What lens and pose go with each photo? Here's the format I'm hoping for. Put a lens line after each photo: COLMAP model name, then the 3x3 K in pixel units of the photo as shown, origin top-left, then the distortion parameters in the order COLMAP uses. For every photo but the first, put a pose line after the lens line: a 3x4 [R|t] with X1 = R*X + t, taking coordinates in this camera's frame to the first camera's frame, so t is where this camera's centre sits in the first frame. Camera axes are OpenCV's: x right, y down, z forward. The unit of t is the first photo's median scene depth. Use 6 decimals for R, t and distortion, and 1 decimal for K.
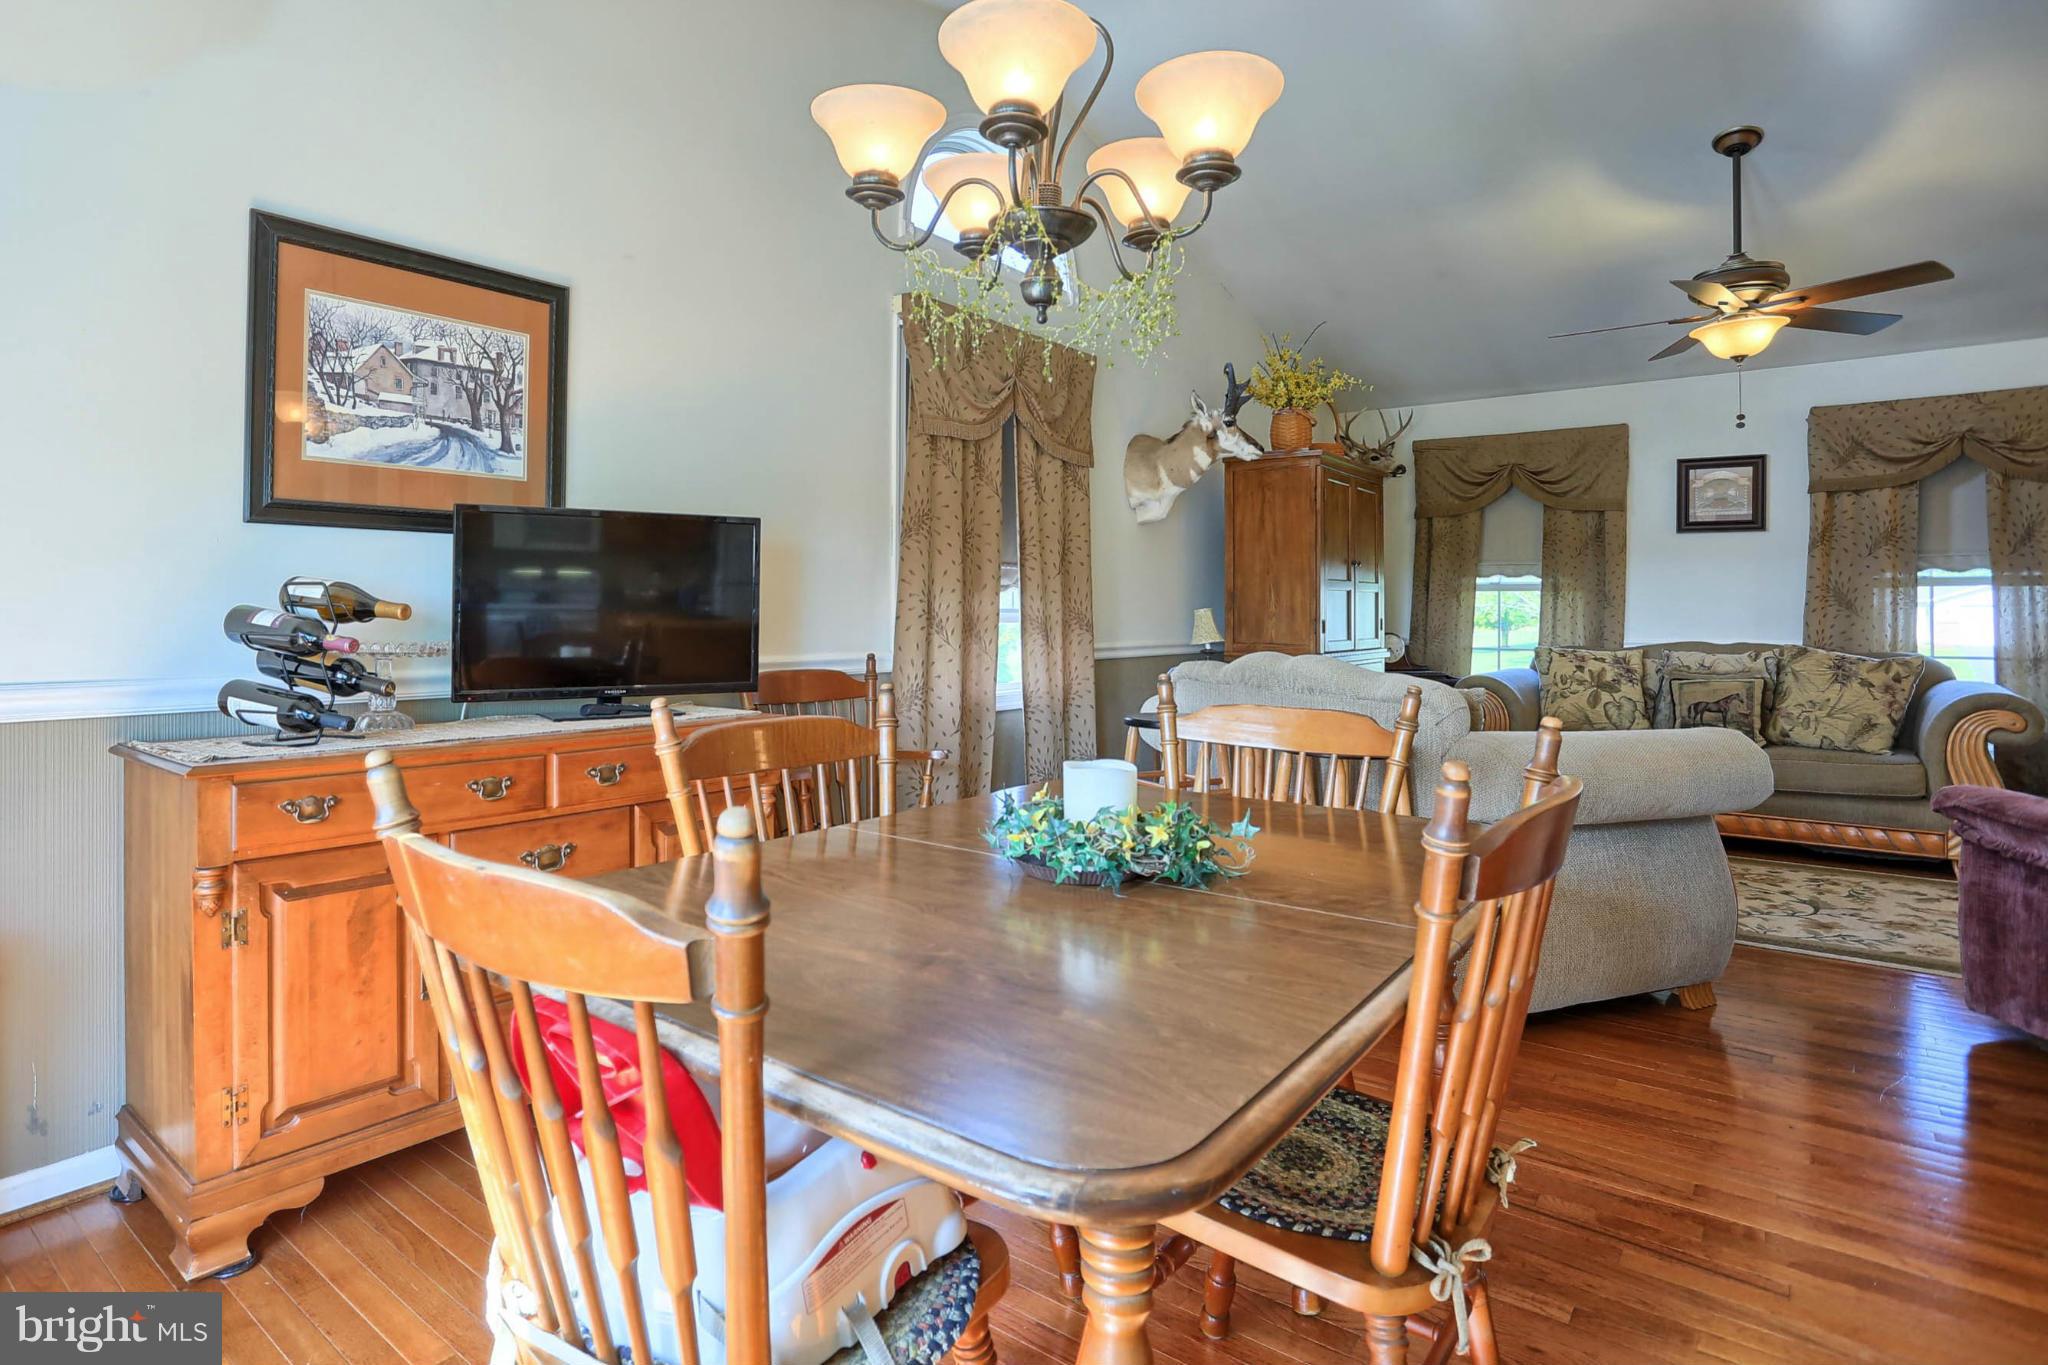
lens RADIAL K [[1108.5, 0, 1021.1], [0, 1108.5, 598.5], [0, 0, 1]] dist [0.000189, 0.021824]
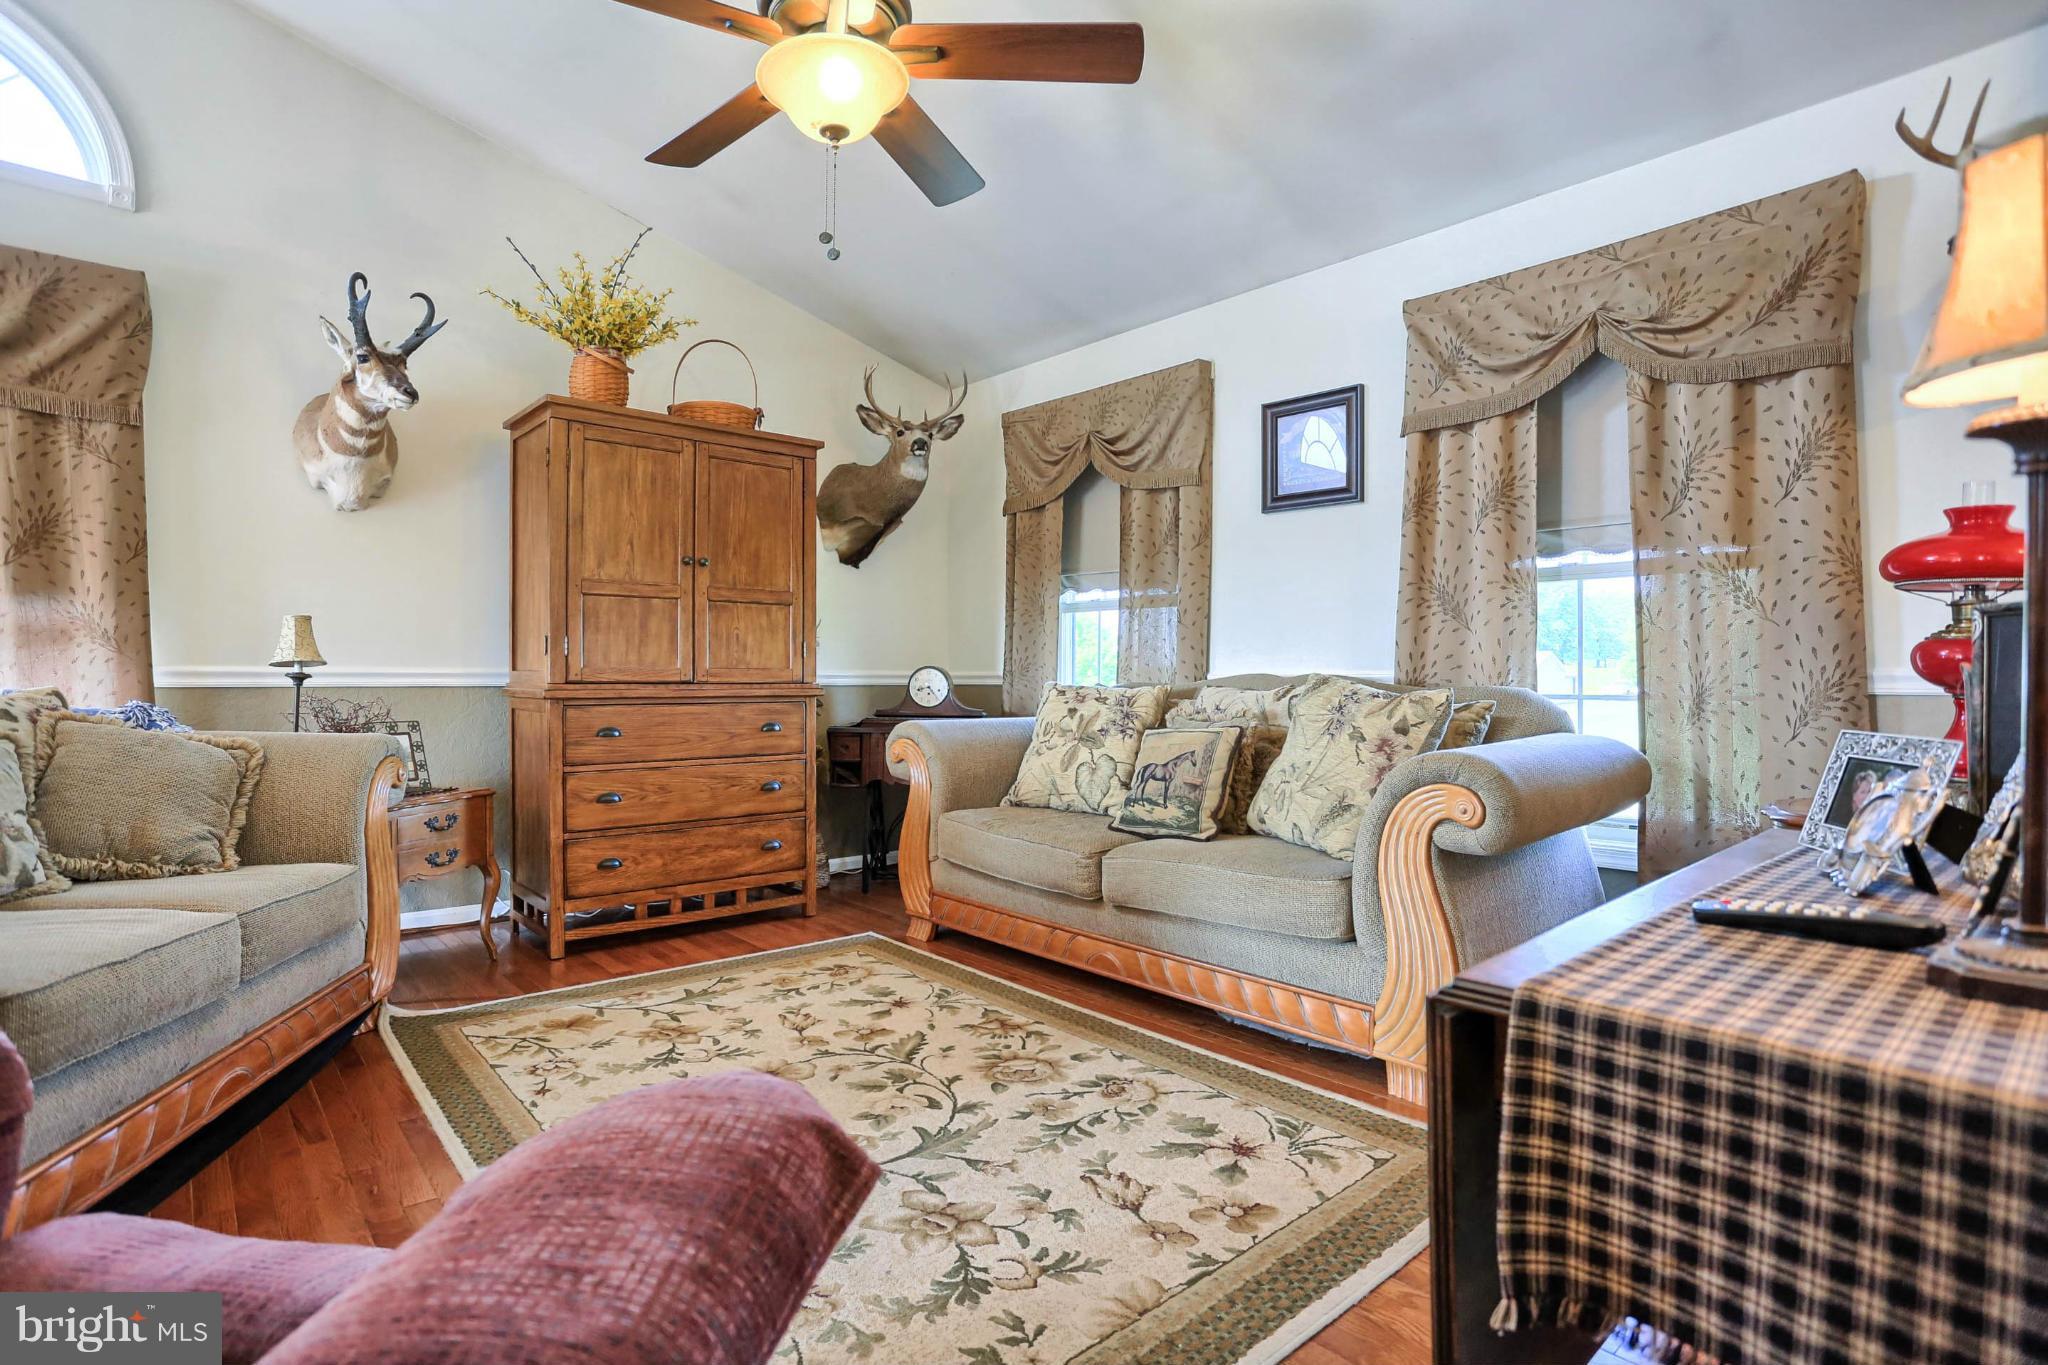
lens RADIAL K [[1004.3, 0, 1020.2], [0, 1004.3, 687.8], [0, 0, 1]] dist [-0.082511, 0.039509]
pose [[0.973513, 0.002861, -0.228613, 0.627744], [0.002209, 0.999757, 0.021918, 0.035037], [0.228621, -0.021842, 0.973271, 0.405487]]
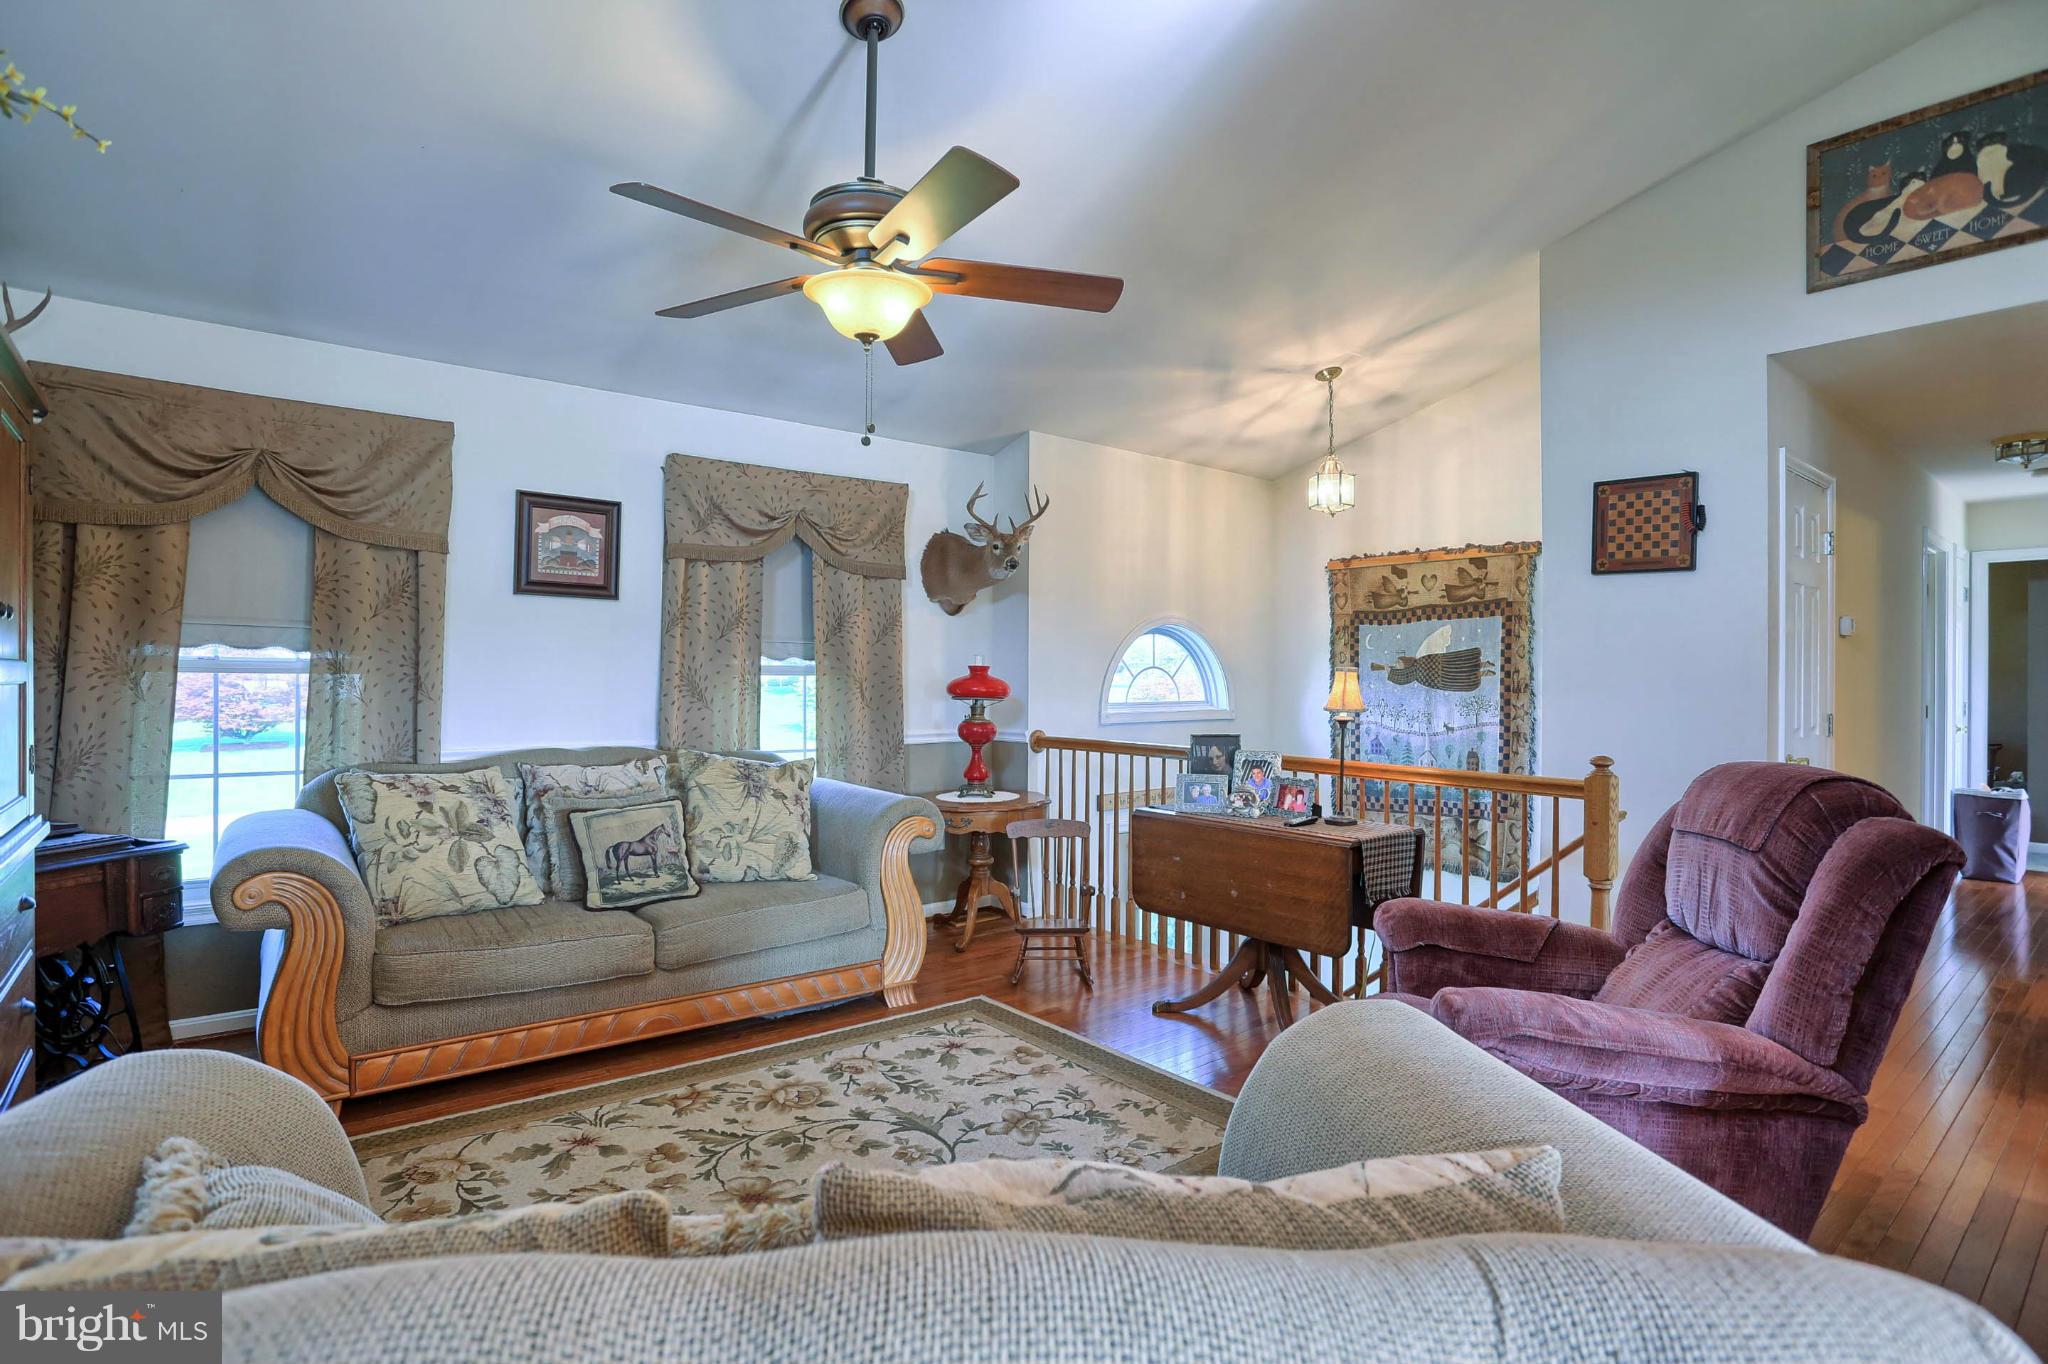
lens RADIAL K [[1004.3, 0, 1020.2], [0, 1004.3, 687.3], [0, 0, 1]] dist [-0.082511, 0.039509]
pose [[0.271897, -0.009803, 0.962276, 0.081423], [-0.019132, 0.999695, 0.015590, -0.016961], [-0.962136, -0.022649, 0.271627, 0.559051]]
